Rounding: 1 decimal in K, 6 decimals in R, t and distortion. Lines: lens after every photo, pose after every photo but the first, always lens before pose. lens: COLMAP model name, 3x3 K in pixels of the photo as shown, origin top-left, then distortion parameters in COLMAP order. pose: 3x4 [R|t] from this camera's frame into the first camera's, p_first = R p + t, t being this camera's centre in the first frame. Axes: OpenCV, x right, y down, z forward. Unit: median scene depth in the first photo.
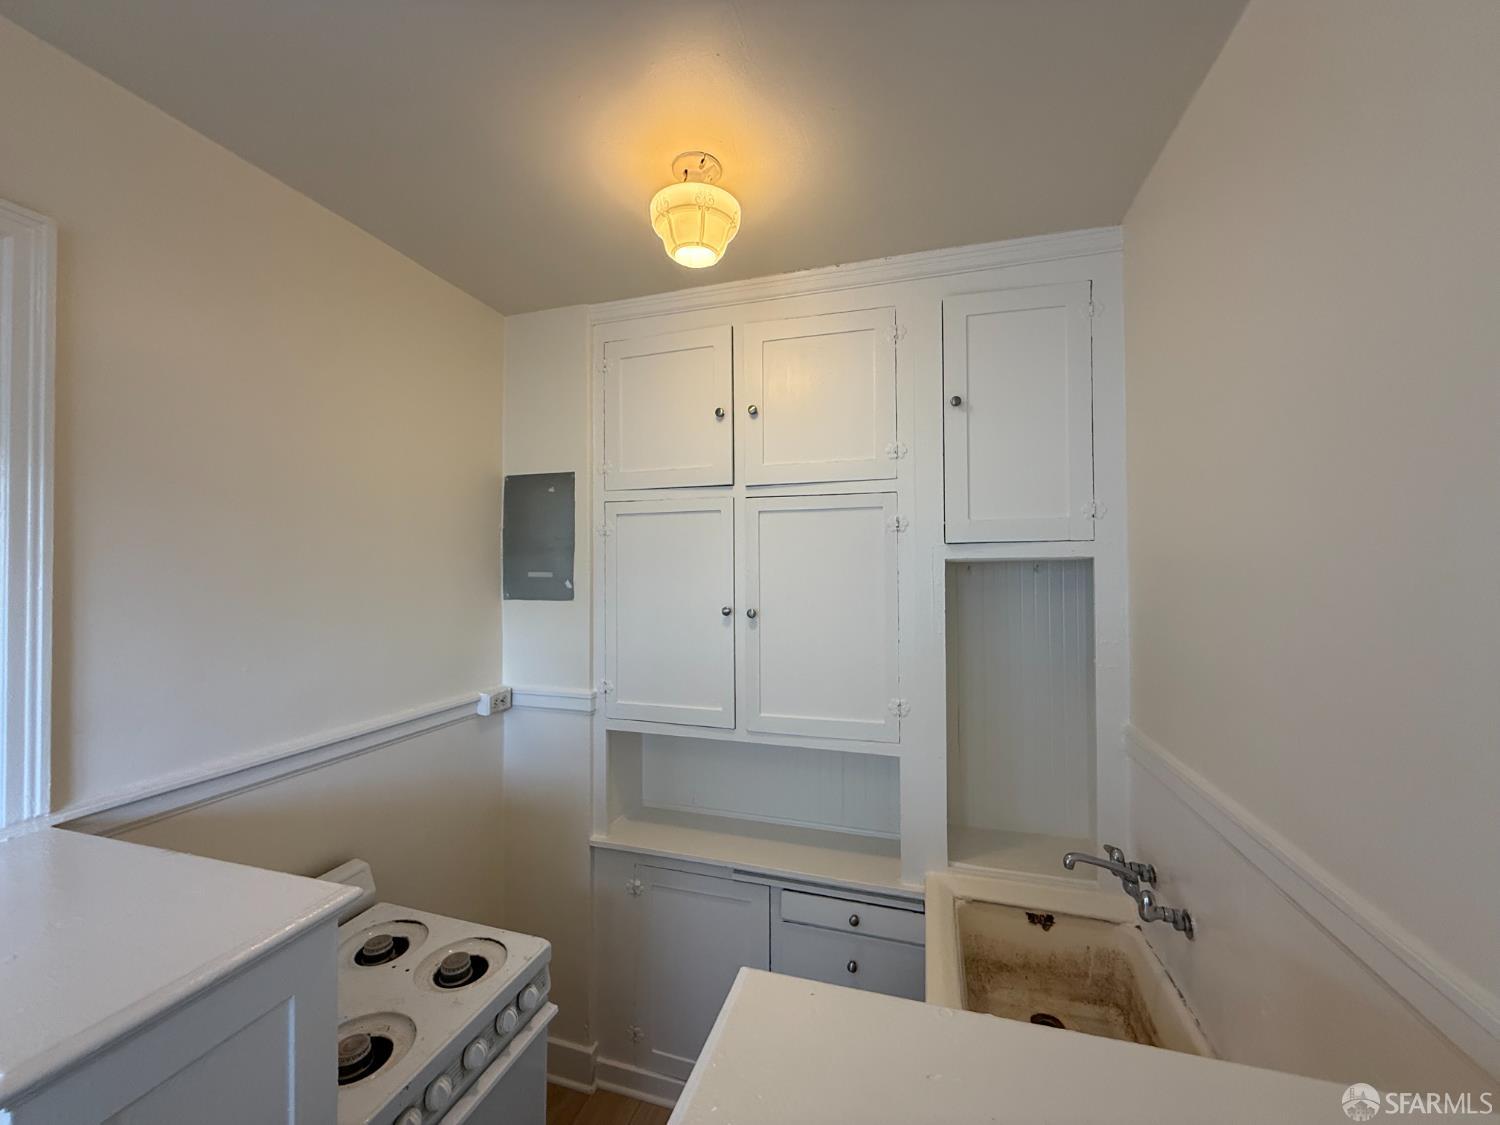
lens RADIAL K [[591.3, 0, 749.8], [0, 591.3, 565.5], [0, 0, 1]] dist [-0.001458, 0.000248]
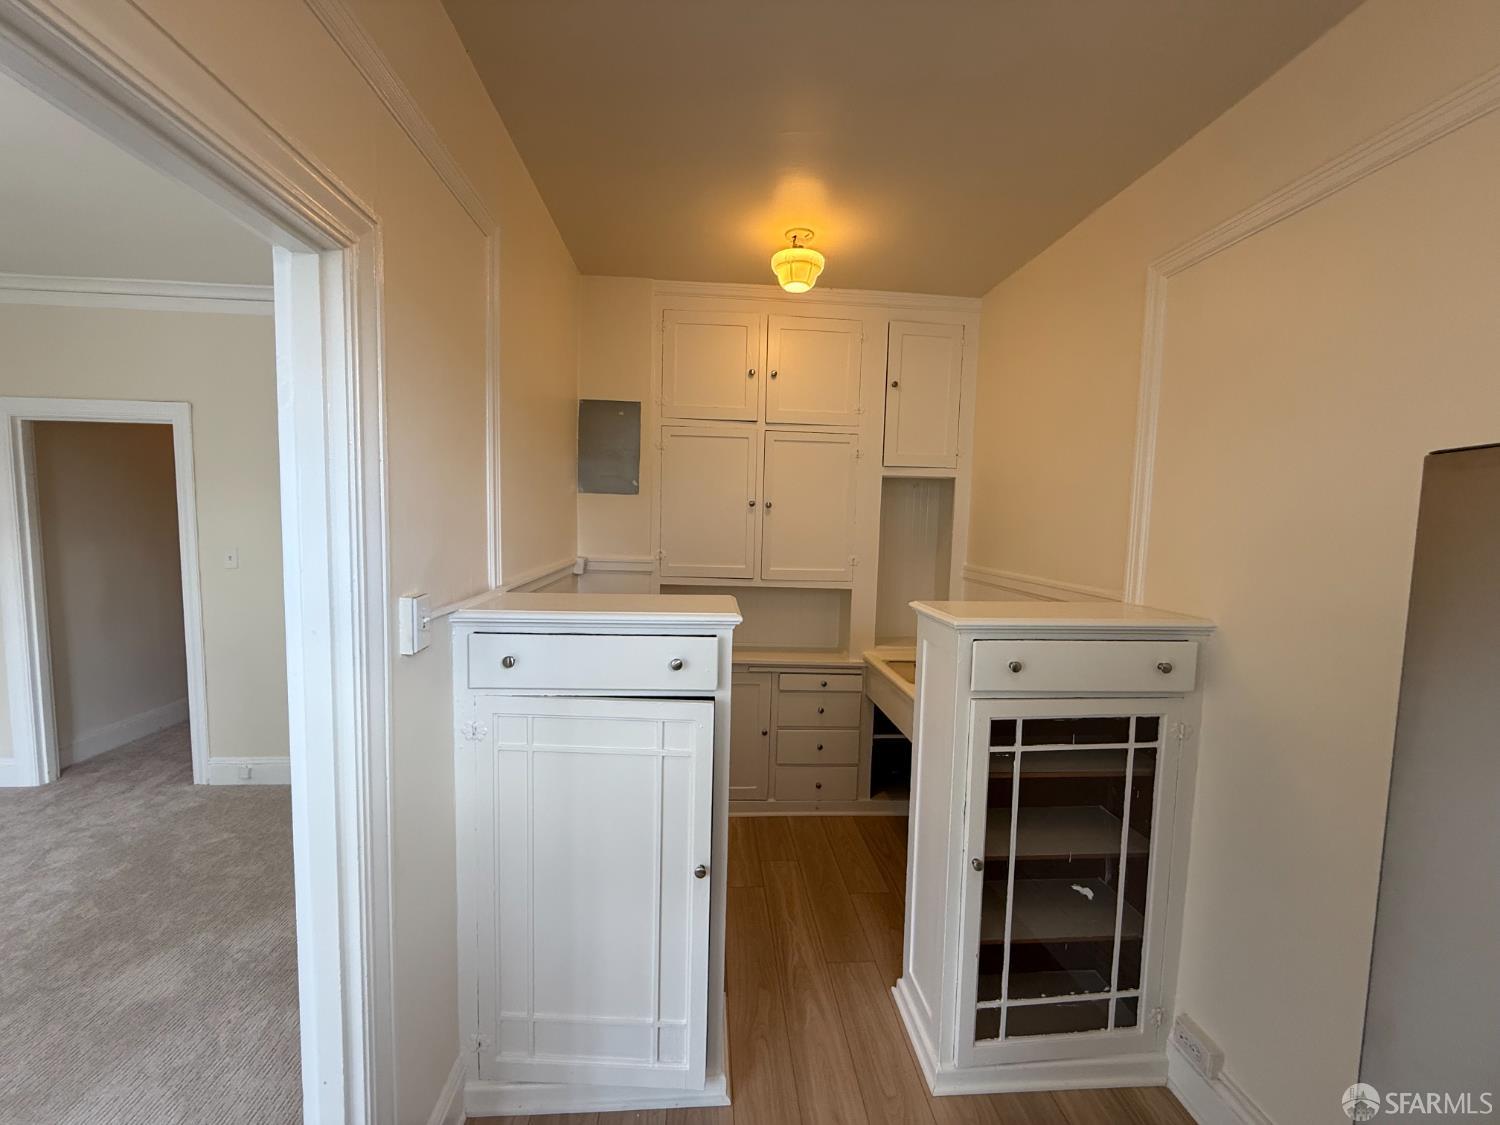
lens RADIAL K [[591.3, 0, 740.0], [0, 591.3, 559.4], [0, 0, 1]] dist [-0.001458, 0.000248]
pose [[0.931585, -0.000975, 0.363522, -0.632026], [-0.033424, 0.995531, 0.088325, 0.087047], [-0.361983, -0.094433, 0.927389, -0.445560]]
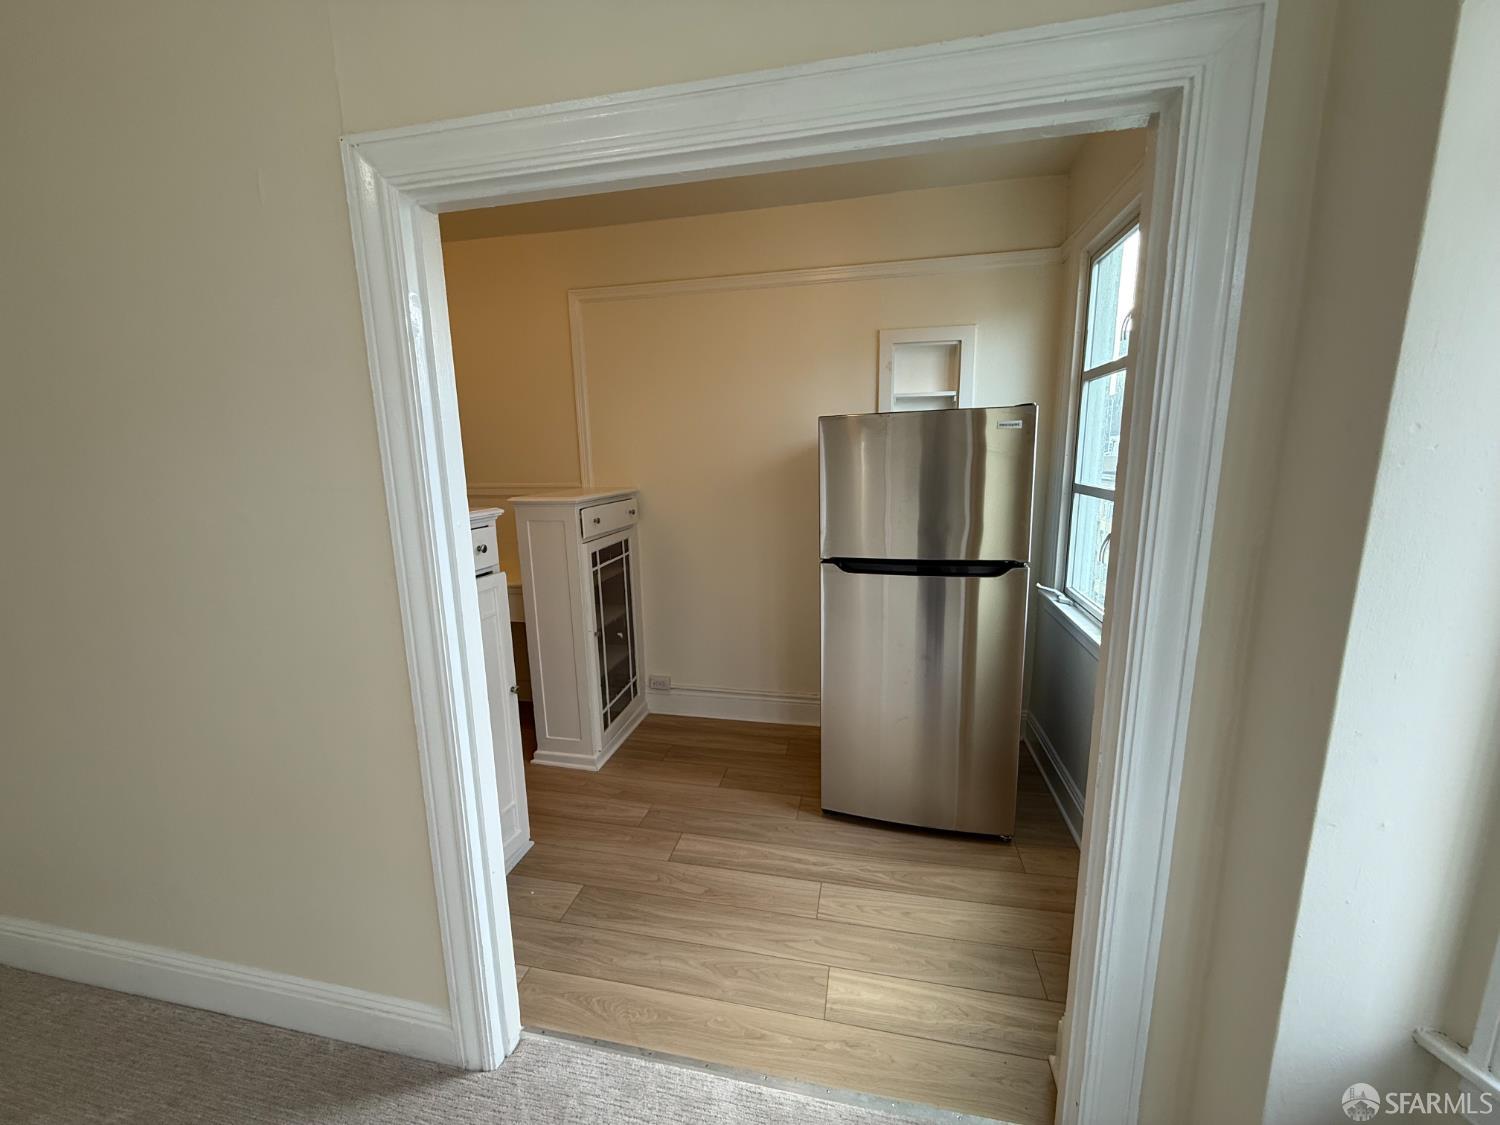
lens RADIAL K [[591.3, 0, 750.8], [0, 591.3, 557.1], [0, 0, 1]] dist [-0.001458, 0.000248]
pose [[-0.096602, -0.165747, 0.981426, -1.463602], [-0.002212, 0.986070, 0.166314, 0.135127], [-0.995321, 0.013896, -0.095623, -0.089566]]
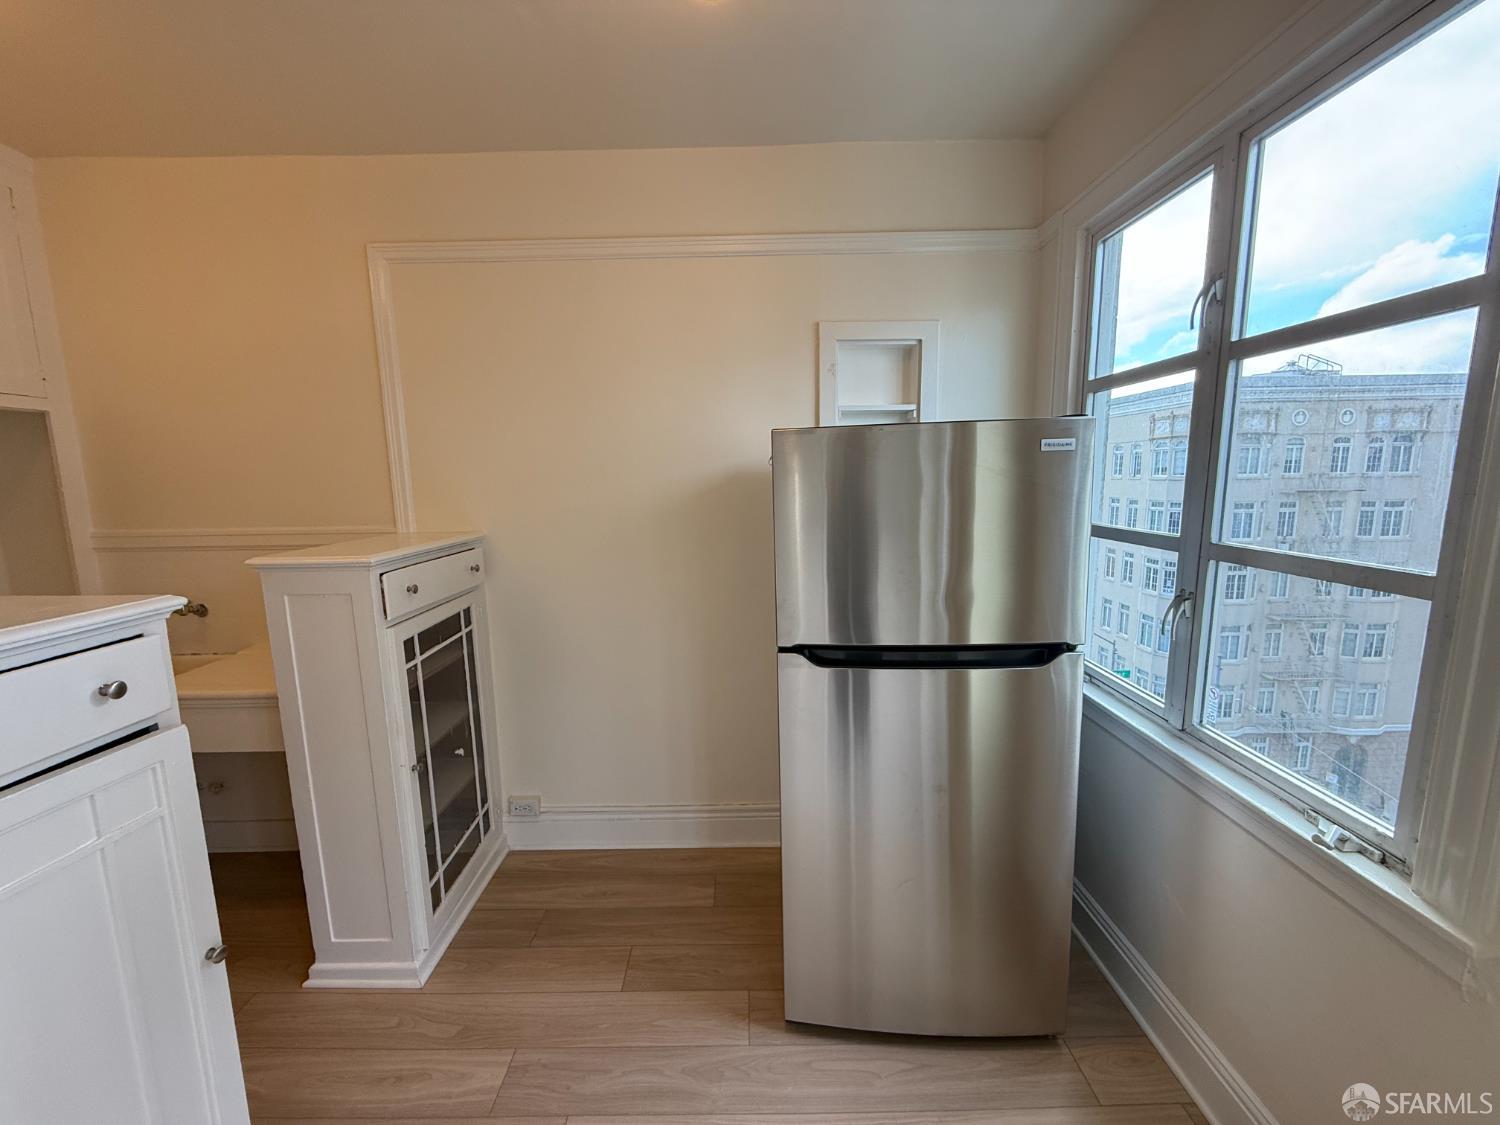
lens RADIAL K [[591.3, 0, 749.8], [0, 591.3, 558.5], [0, 0, 1]] dist [-0.001458, 0.000248]
pose [[-0.306913, -0.120226, 0.944113, -1.020264], [-0.001256, 0.992040, 0.125920, 0.124595], [-0.951737, 0.037461, -0.304621, -0.075867]]
